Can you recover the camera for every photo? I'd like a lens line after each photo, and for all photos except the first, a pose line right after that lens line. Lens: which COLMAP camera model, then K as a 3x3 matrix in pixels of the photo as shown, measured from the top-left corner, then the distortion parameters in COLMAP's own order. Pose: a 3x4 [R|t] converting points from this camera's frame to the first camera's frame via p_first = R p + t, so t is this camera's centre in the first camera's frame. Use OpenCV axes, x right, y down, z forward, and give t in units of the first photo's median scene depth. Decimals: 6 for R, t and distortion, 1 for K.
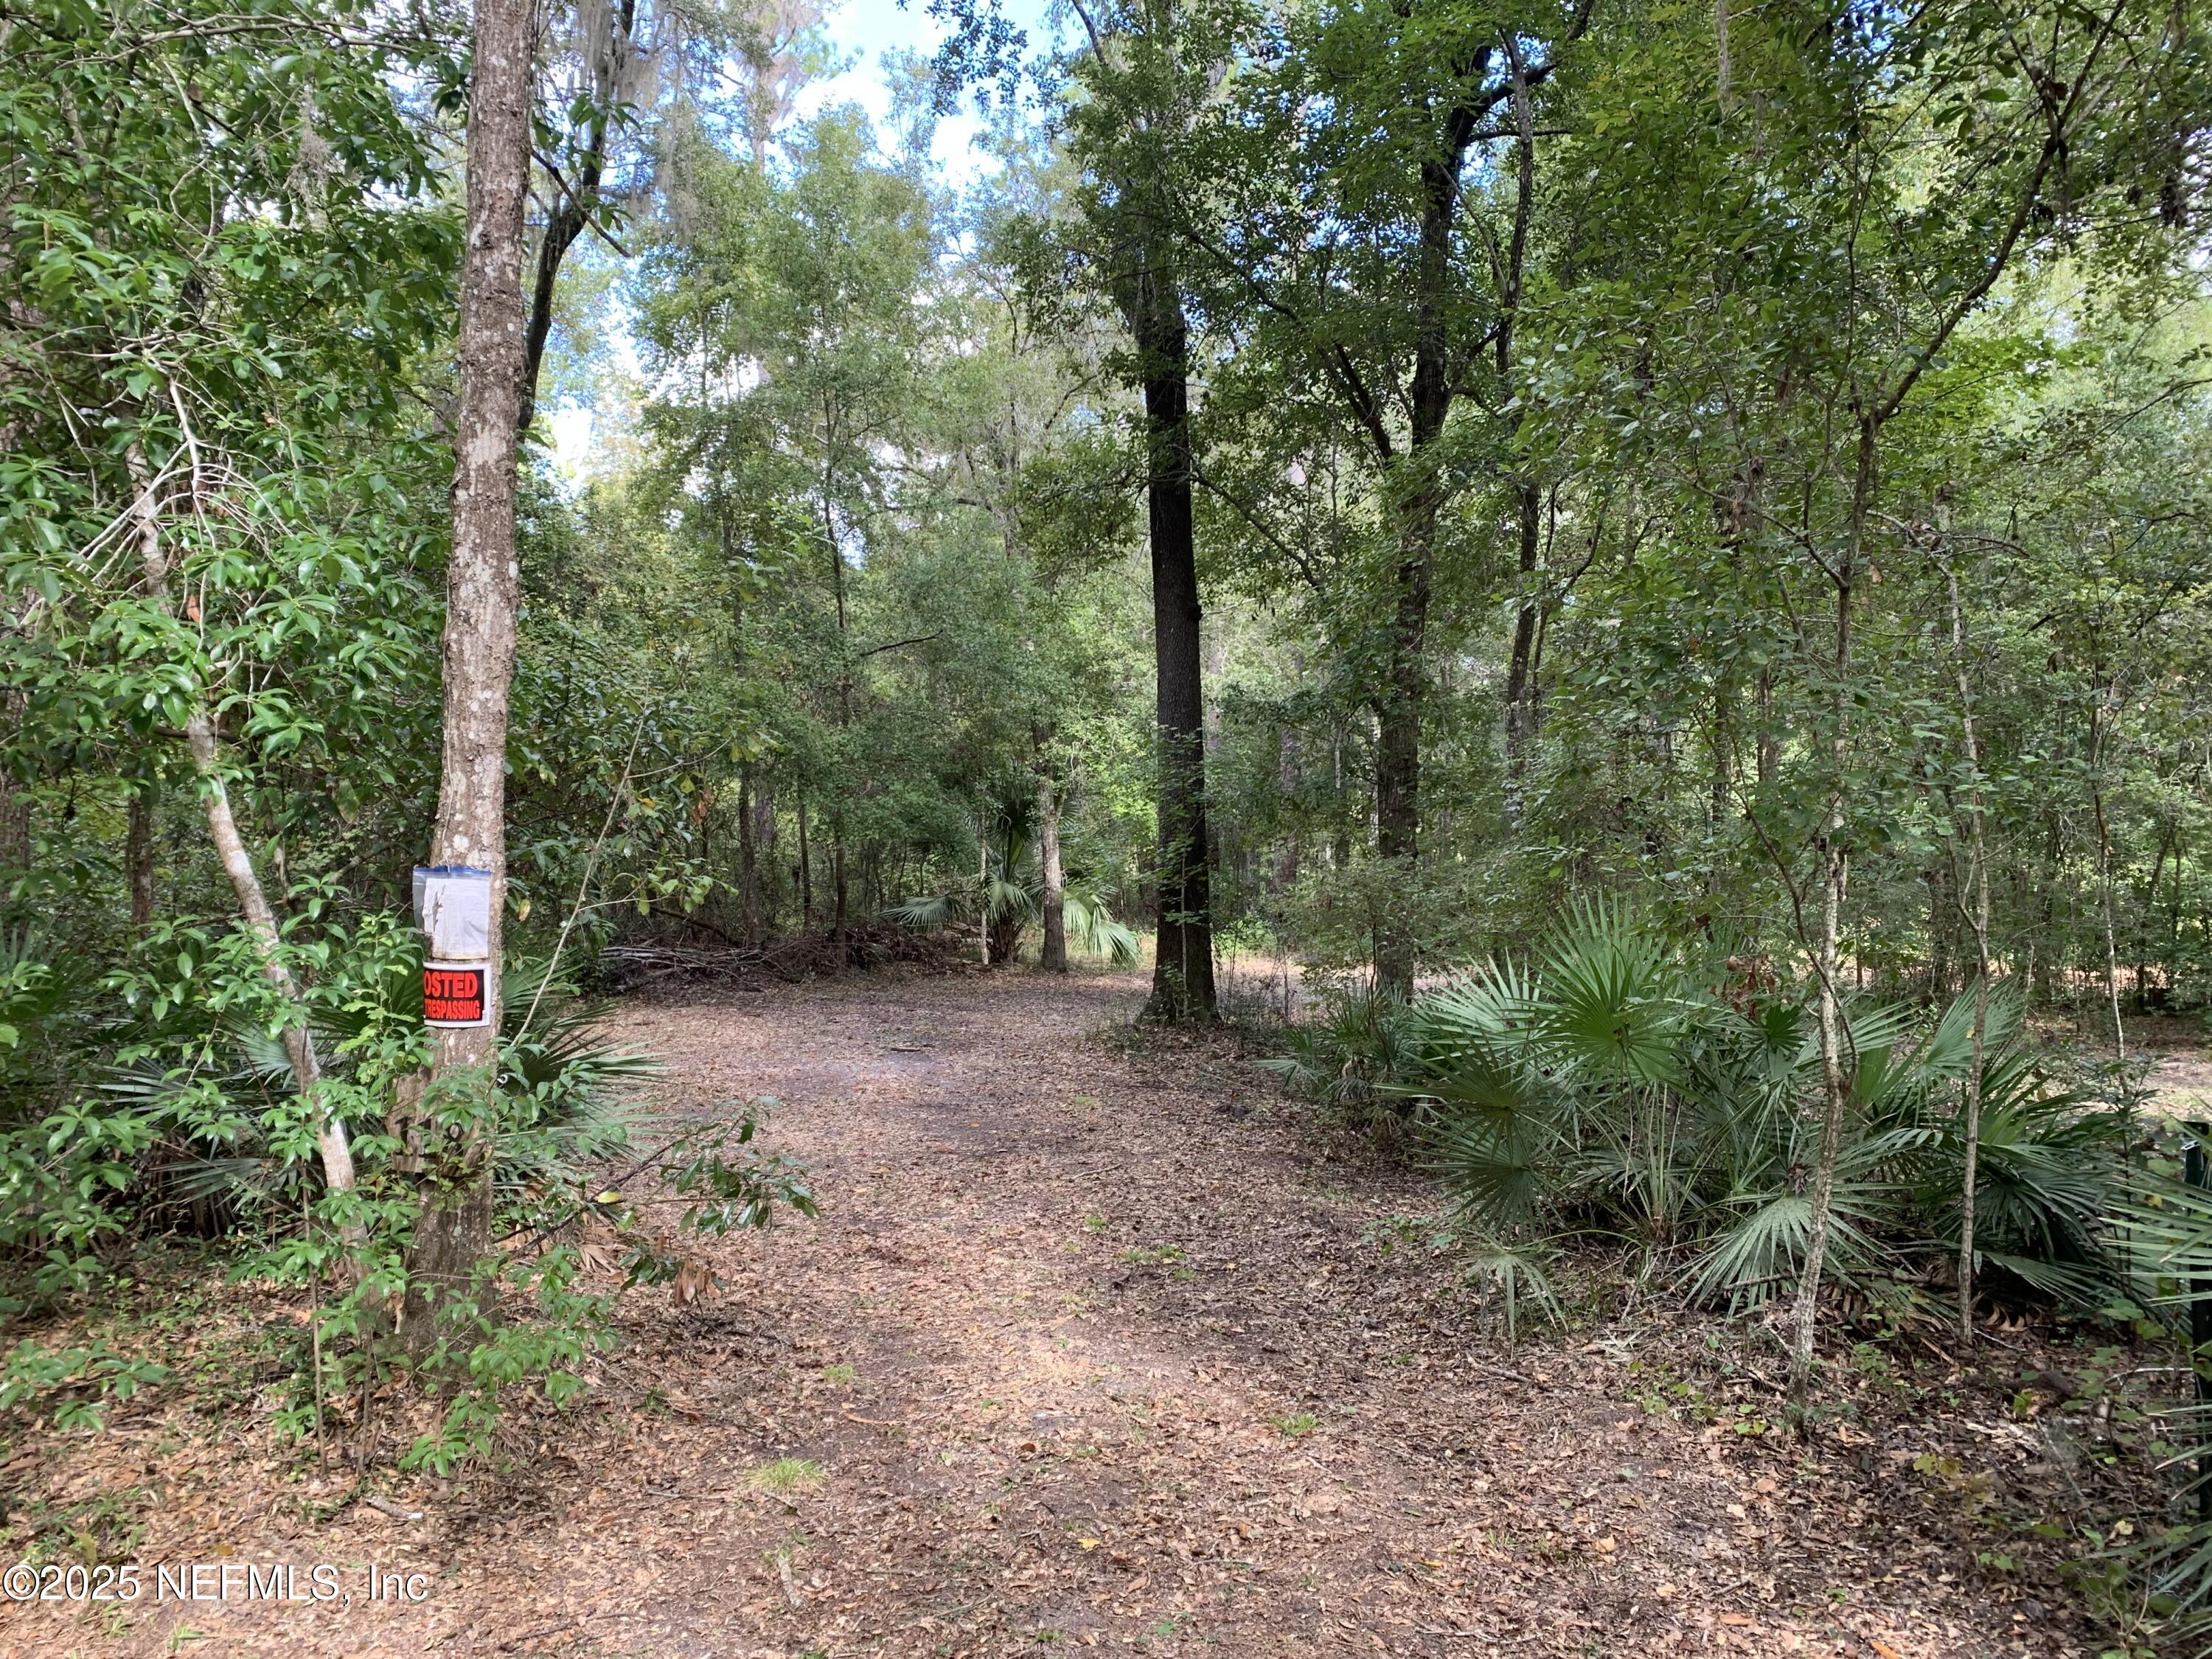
lens RADIAL K [[1664.2, 0, 1101.8], [0, 1664.2, 826.2], [0, 0, 1]] dist [-0.000746, -0.003576]
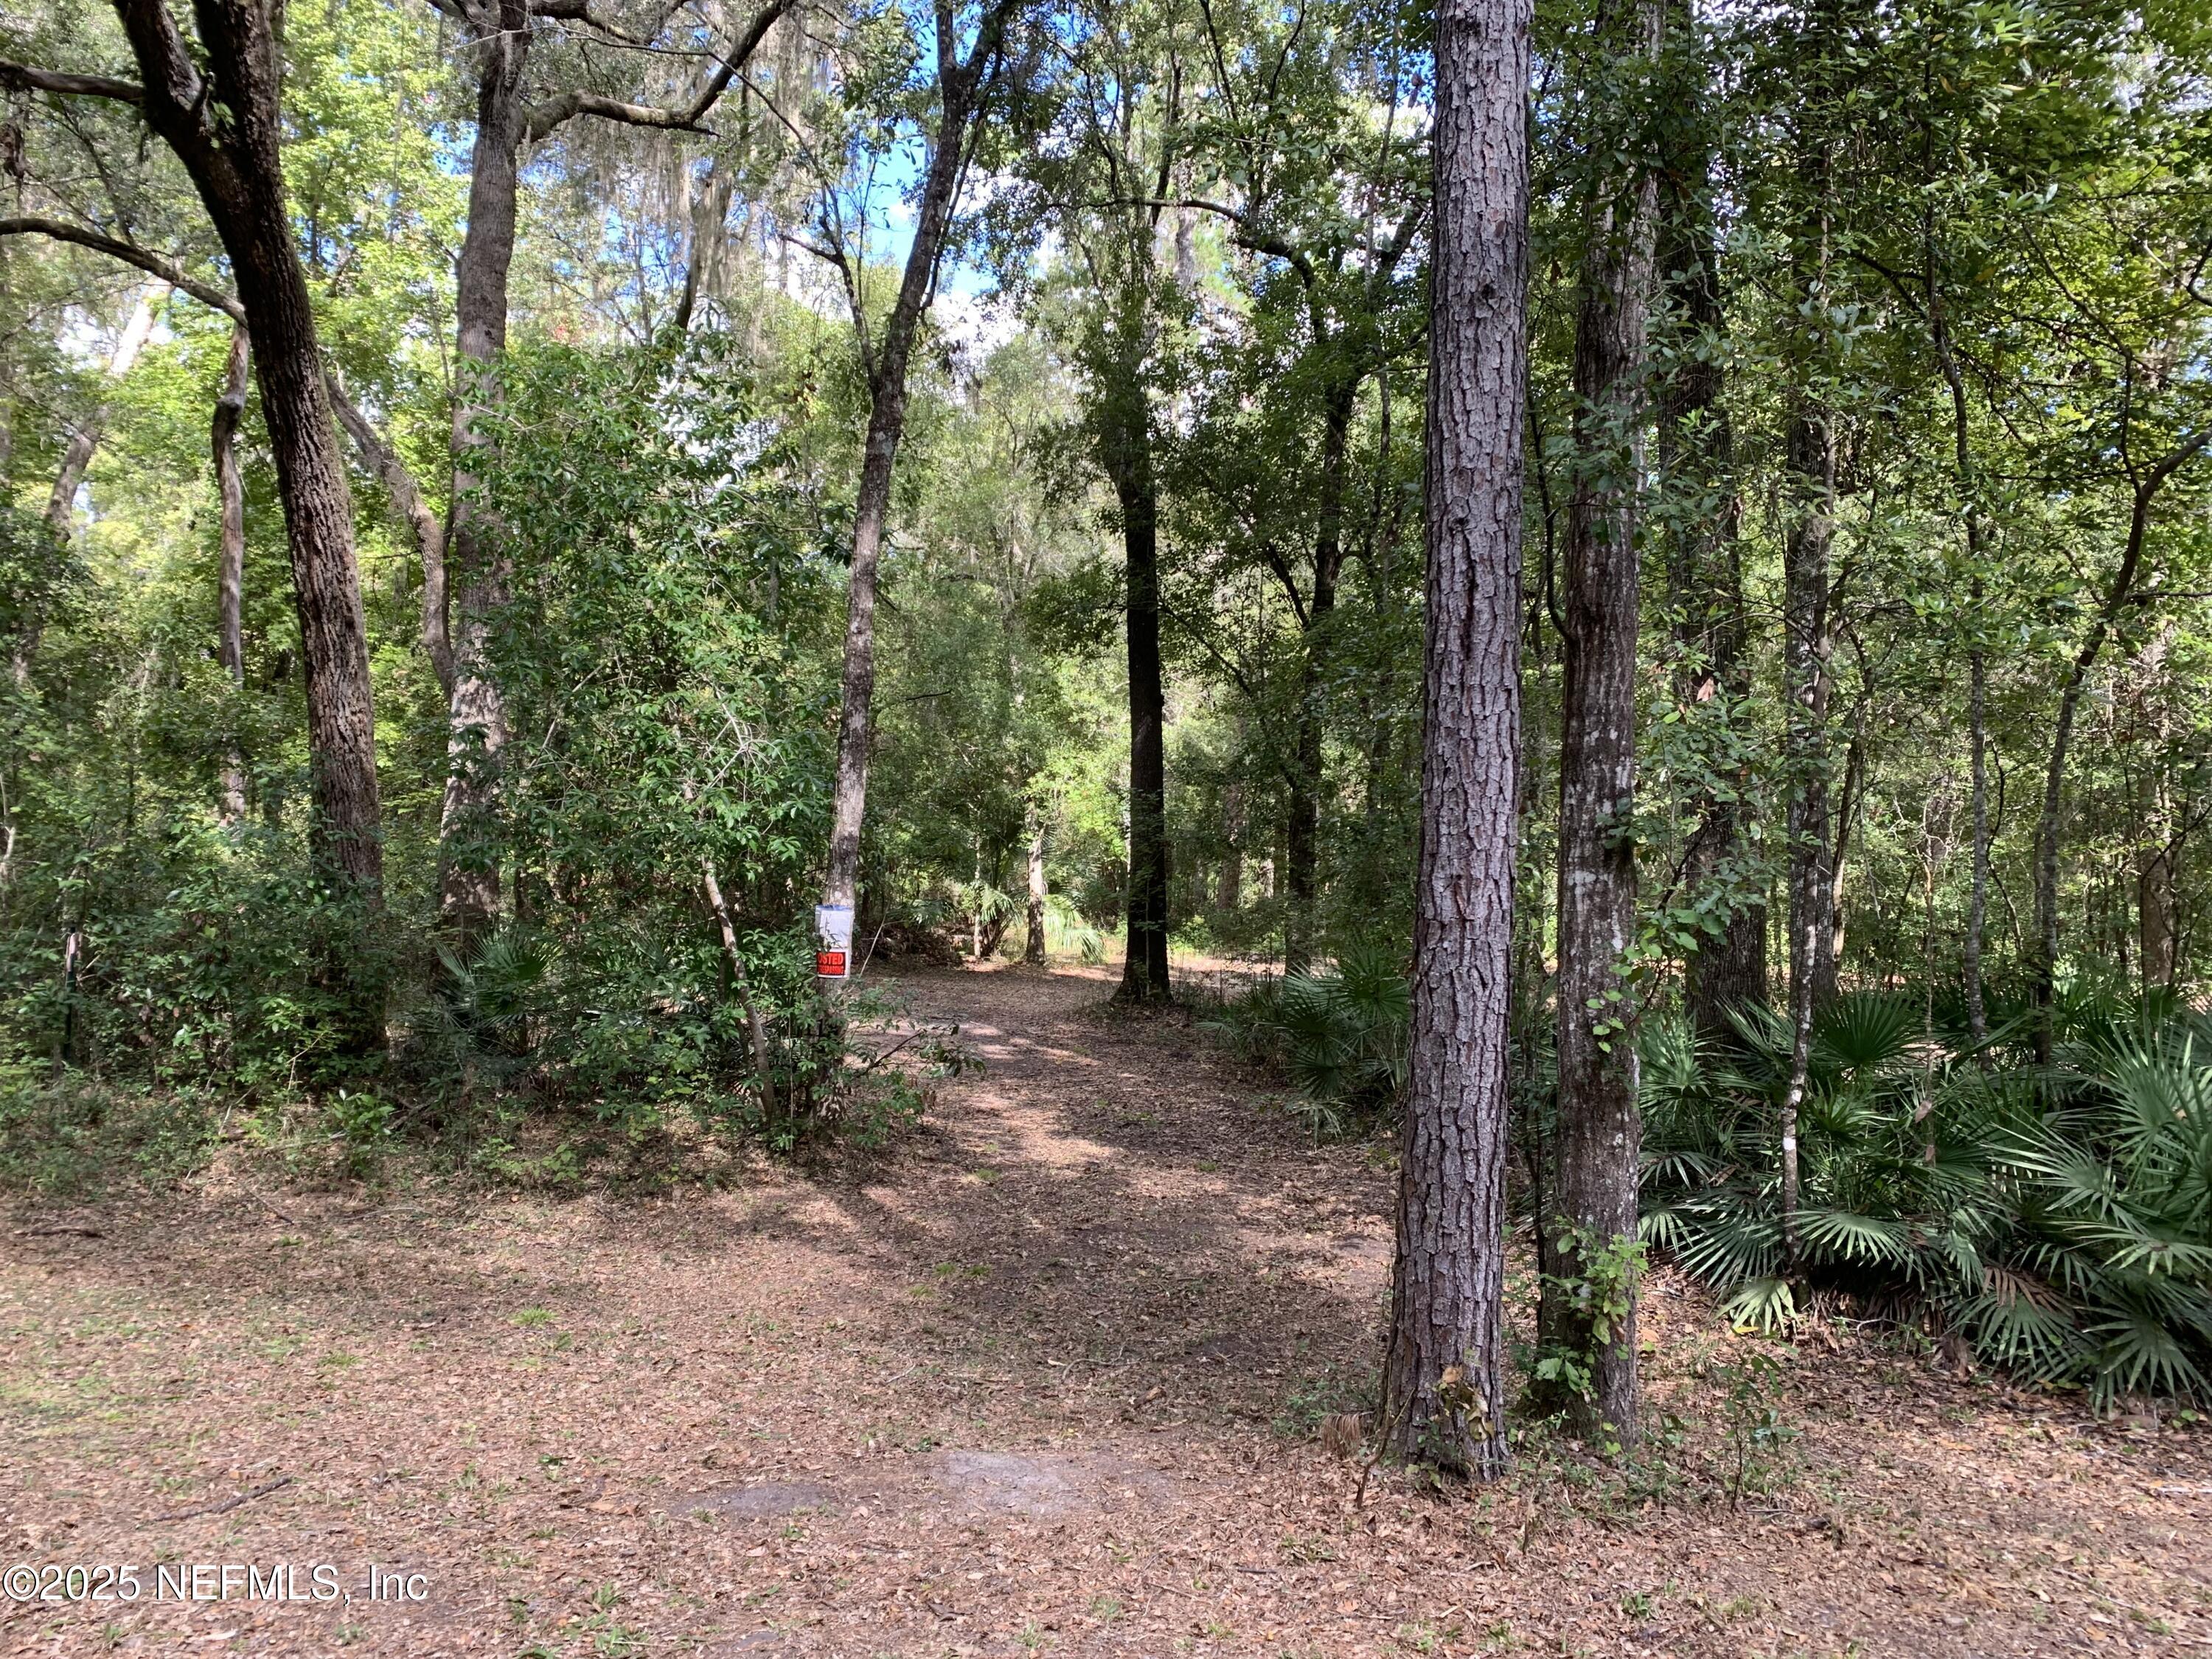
lens RADIAL K [[1664.2, 0, 1103.4], [0, 1664.2, 831.4], [0, 0, 1]] dist [-0.000746, -0.003576]
pose [[0.999374, 0.018538, 0.030127, -0.027861], [-0.018709, 0.999811, 0.005378, -0.026649], [-0.030022, -0.005938, 0.999532, -0.352930]]
